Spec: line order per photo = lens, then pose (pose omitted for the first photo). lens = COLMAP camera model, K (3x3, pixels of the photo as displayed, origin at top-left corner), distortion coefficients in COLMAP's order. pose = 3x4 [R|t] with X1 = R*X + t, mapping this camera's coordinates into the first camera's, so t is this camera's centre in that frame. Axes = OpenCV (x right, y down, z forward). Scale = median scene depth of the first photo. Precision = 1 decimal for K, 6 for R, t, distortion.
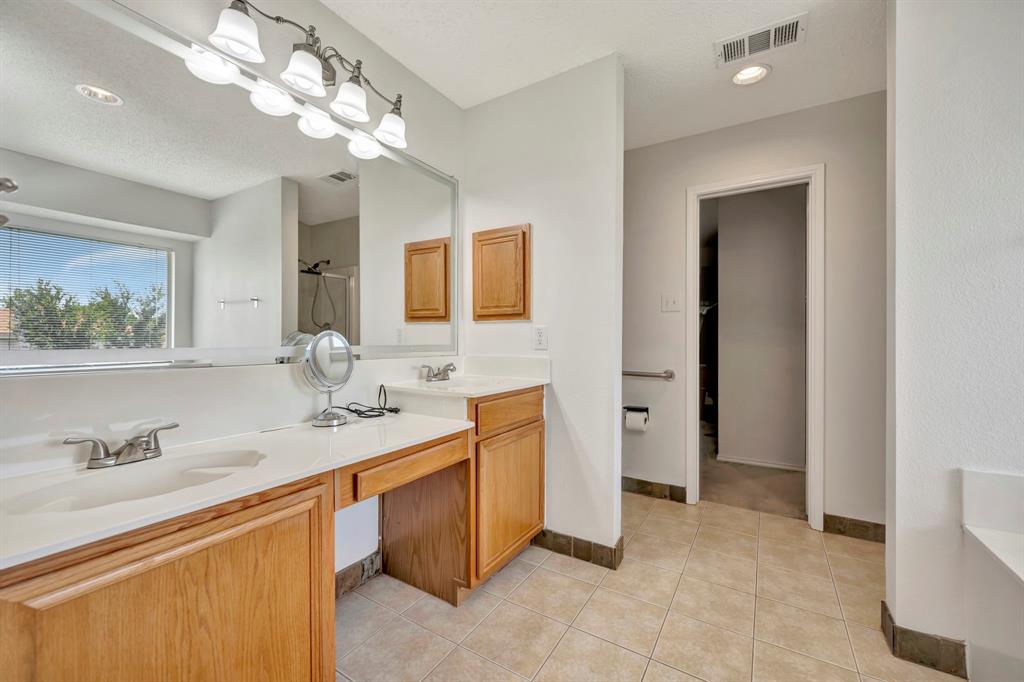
lens RADIAL K [[408.9, 0, 517.1], [0, 408.9, 339.0], [0, 0, 1]] dist [-0.001009, -0.000109]
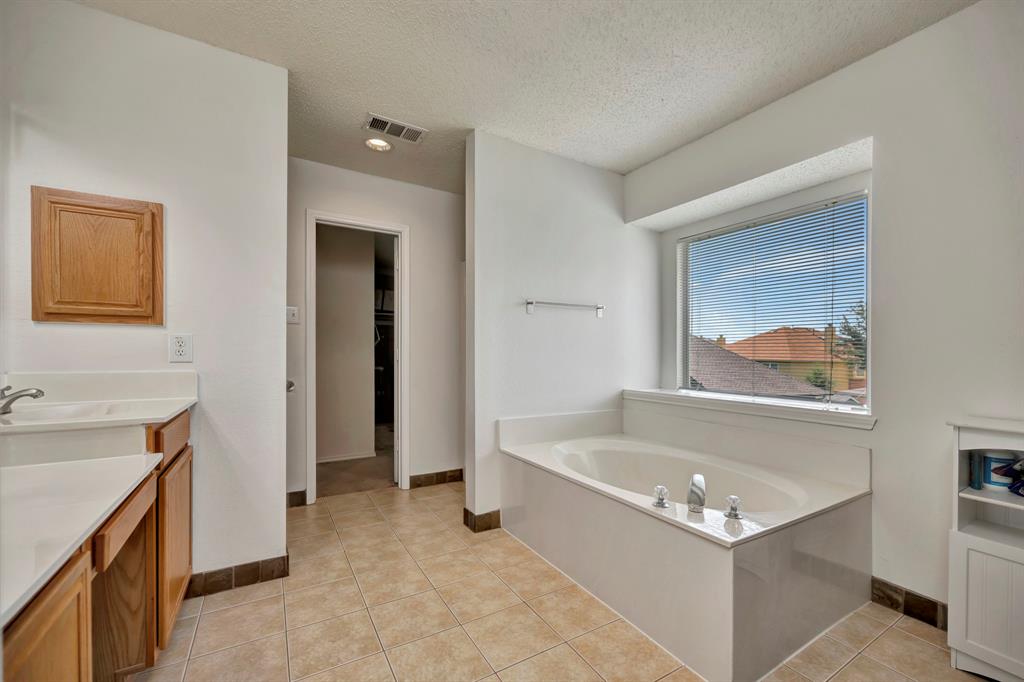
lens RADIAL K [[419.6, 0, 516.5], [0, 419.6, 355.4], [0, 0, 1]] dist [0.000002, 0.000050]
pose [[0.464547, 0.000189, 0.885549, -0.402086], [-0.005304, 0.999983, 0.002569, 0.006740], [-0.885533, -0.005890, 0.464539, 0.007849]]
